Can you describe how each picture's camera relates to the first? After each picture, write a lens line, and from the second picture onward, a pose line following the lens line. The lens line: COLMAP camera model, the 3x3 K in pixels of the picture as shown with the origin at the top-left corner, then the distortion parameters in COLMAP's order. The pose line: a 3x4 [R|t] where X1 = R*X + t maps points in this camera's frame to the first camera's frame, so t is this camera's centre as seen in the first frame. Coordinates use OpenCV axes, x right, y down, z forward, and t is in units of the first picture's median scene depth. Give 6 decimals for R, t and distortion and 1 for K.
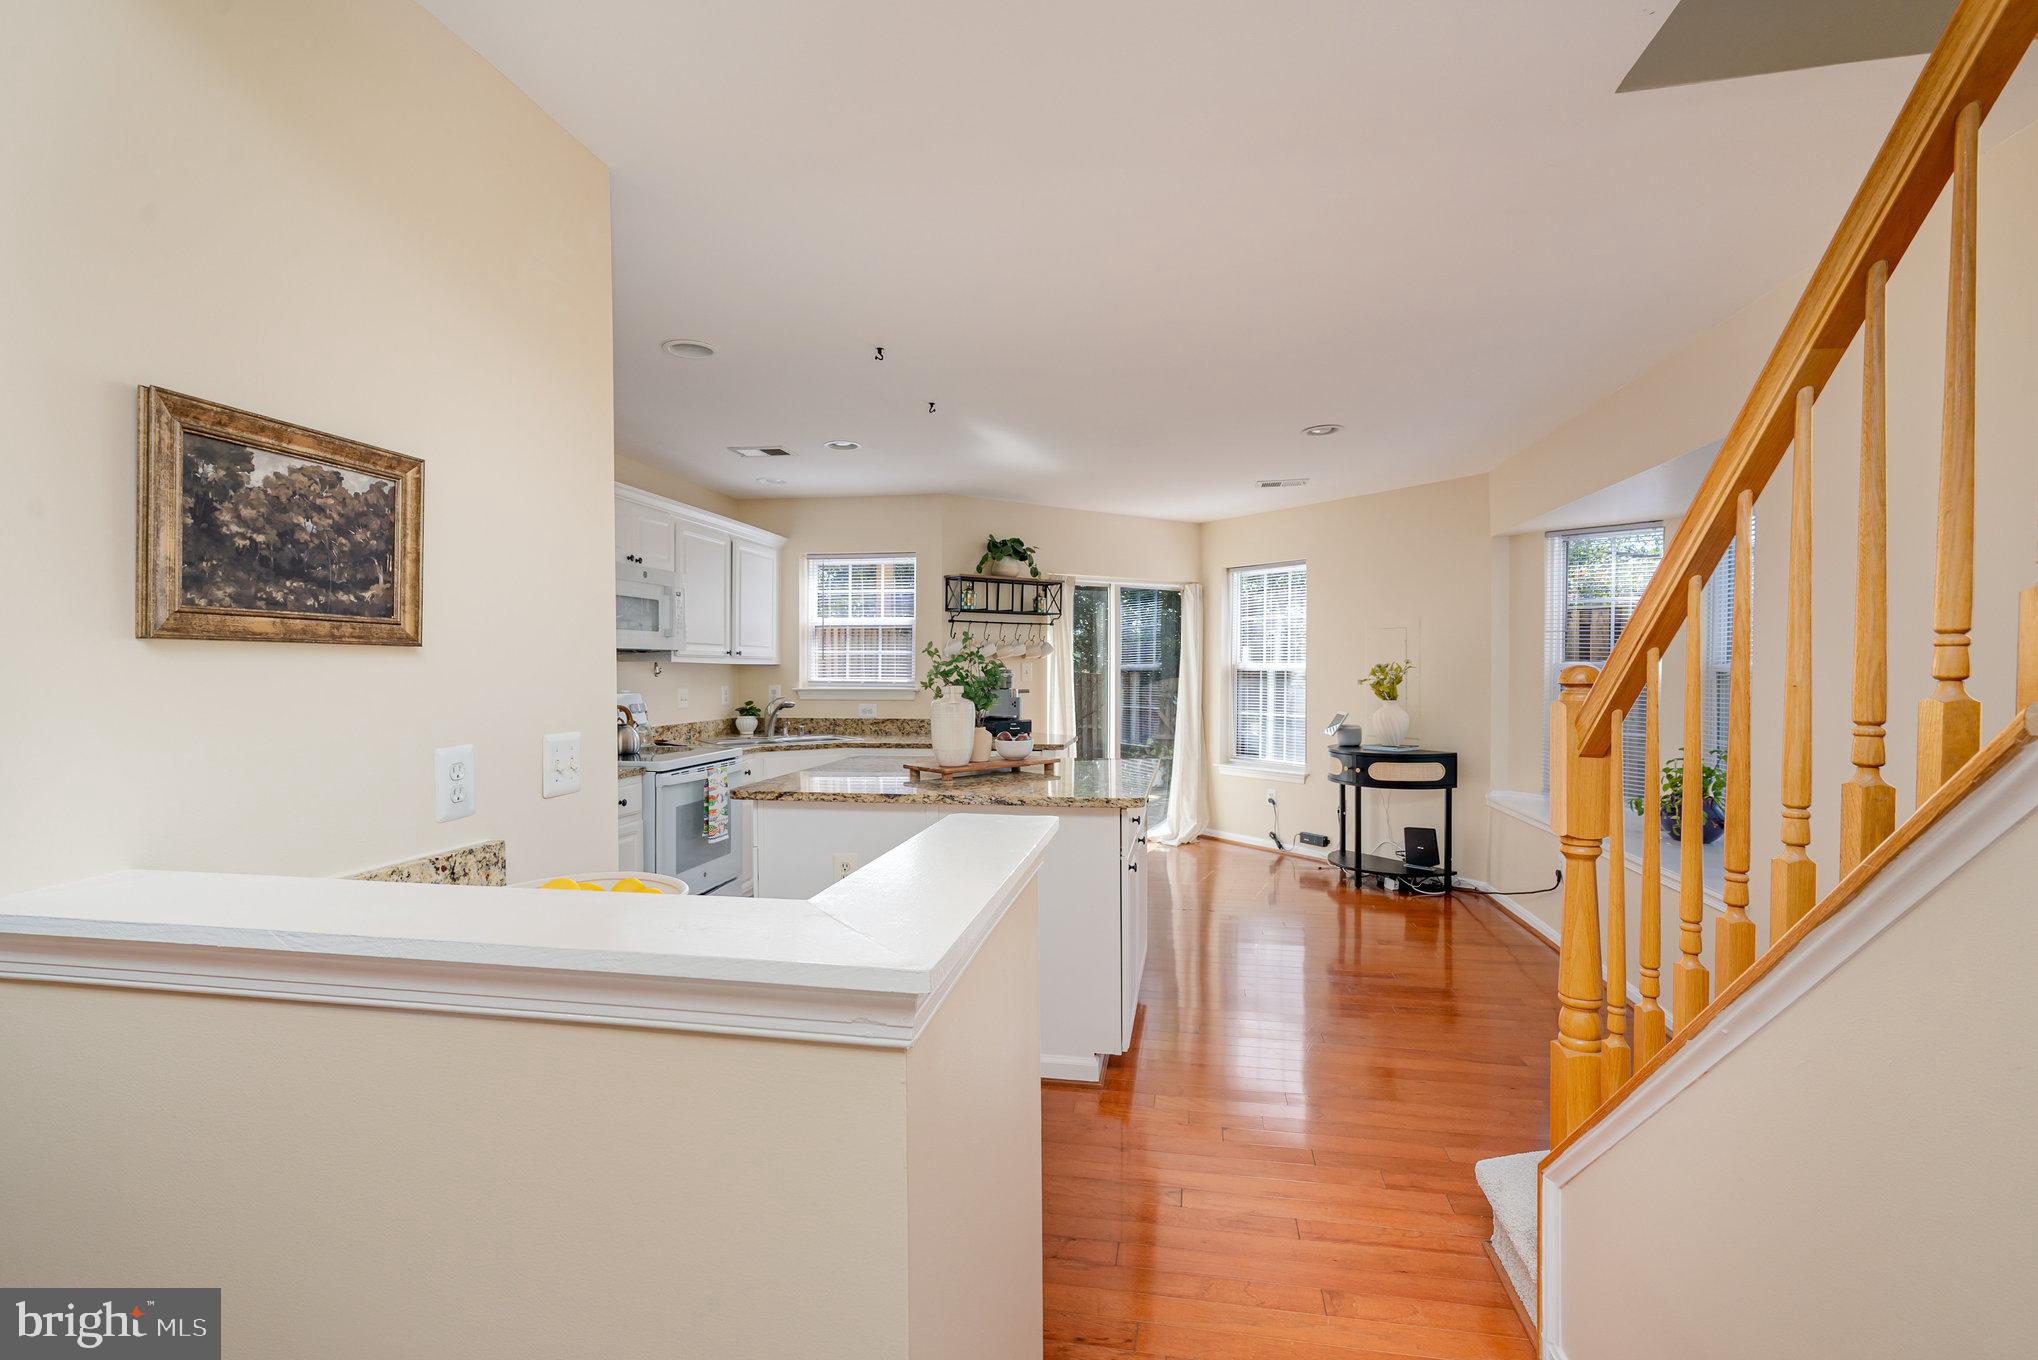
lens RADIAL K [[929.9, 0, 1034.9], [0, 929.9, 665.9], [0, 0, 1]] dist [-0.002022, 0.000102]
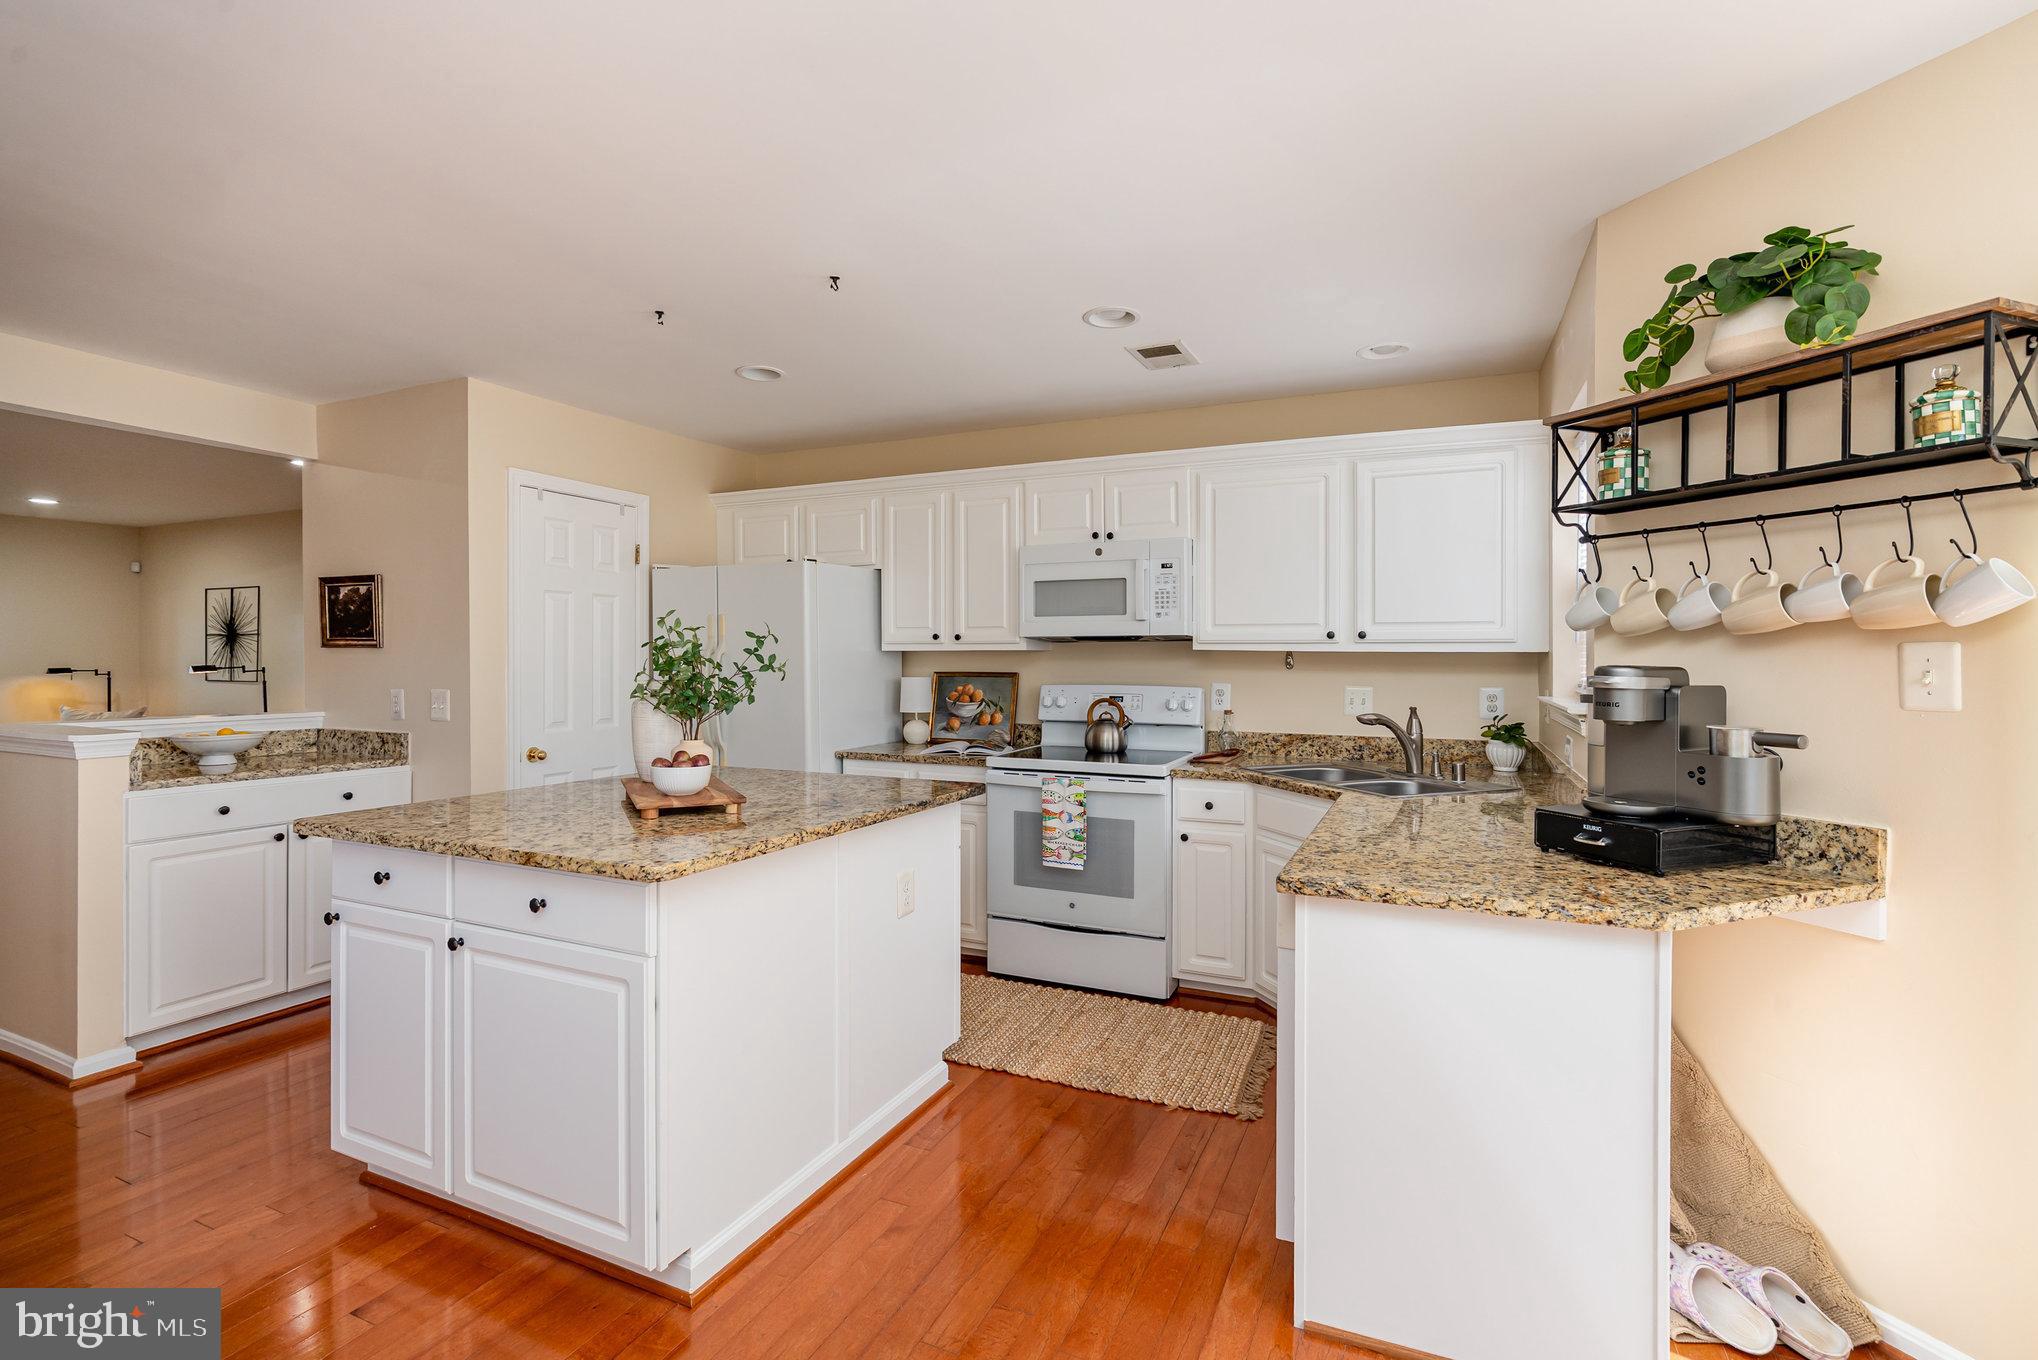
lens RADIAL K [[936.5, 0, 1008.0], [0, 936.5, 658.1], [0, 0, 1]] dist [-0.002920, 0.000260]
pose [[-0.267254, 0.001438, -0.963625, 1.280618], [0.000343, 0.999999, 0.001397, 0.004073], [0.963626, 0.000043, -0.267254, 3.194942]]
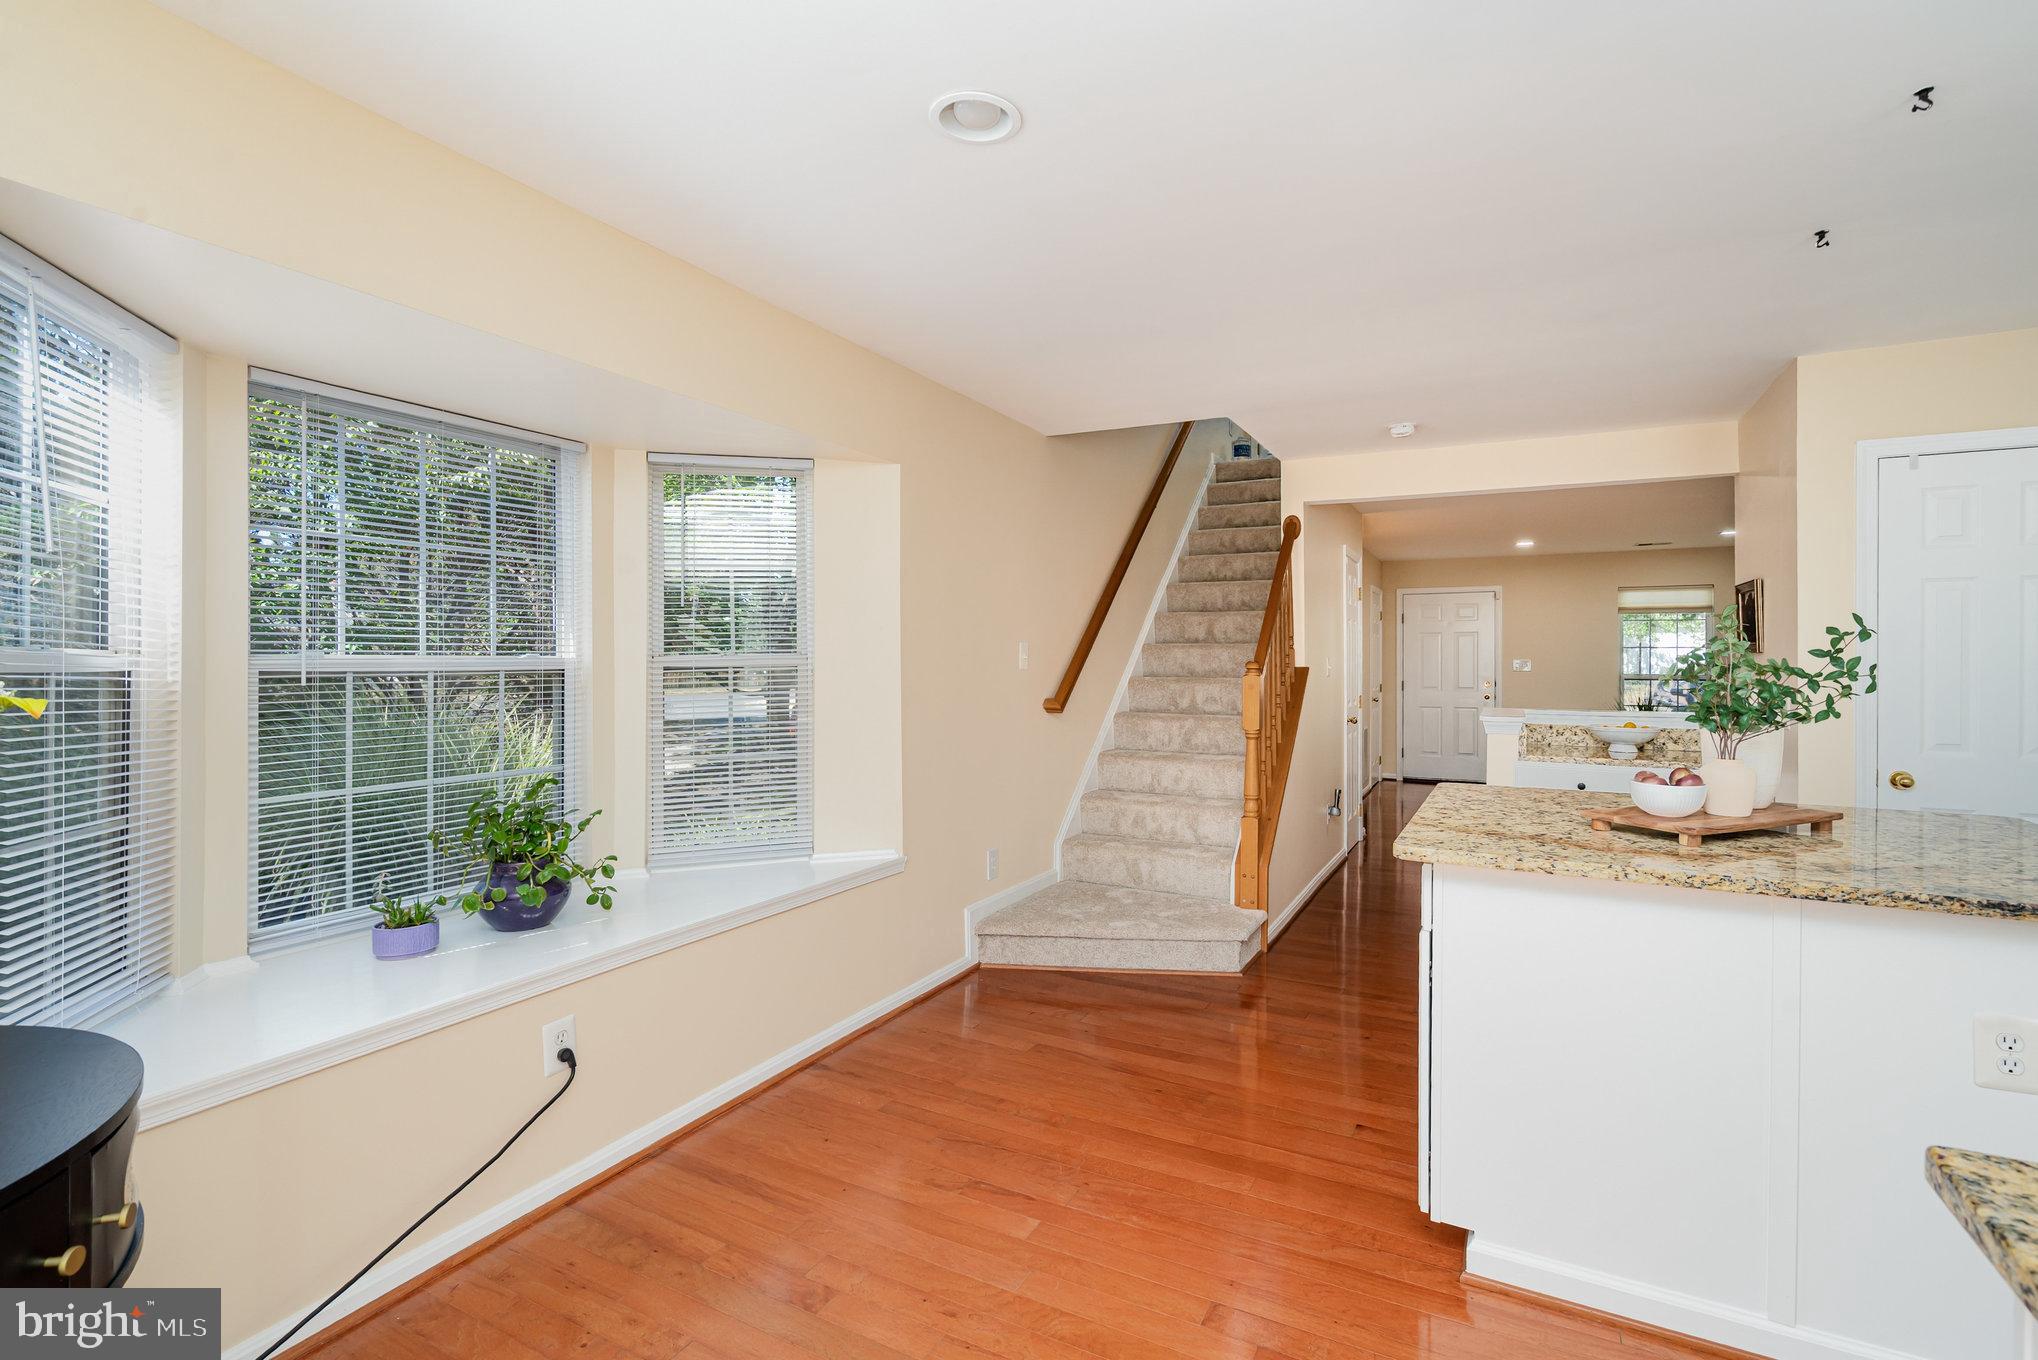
lens RADIAL K [[929.9, 0, 1034.9], [0, 929.9, 665.9], [0, 0, 1]] dist [-0.002022, 0.000102]
pose [[-0.953920, -0.001001, 0.300060, 0.419335], [-0.000266, 0.999997, 0.002491, 0.008781], [-0.300062, 0.002296, -0.953917, 3.830869]]
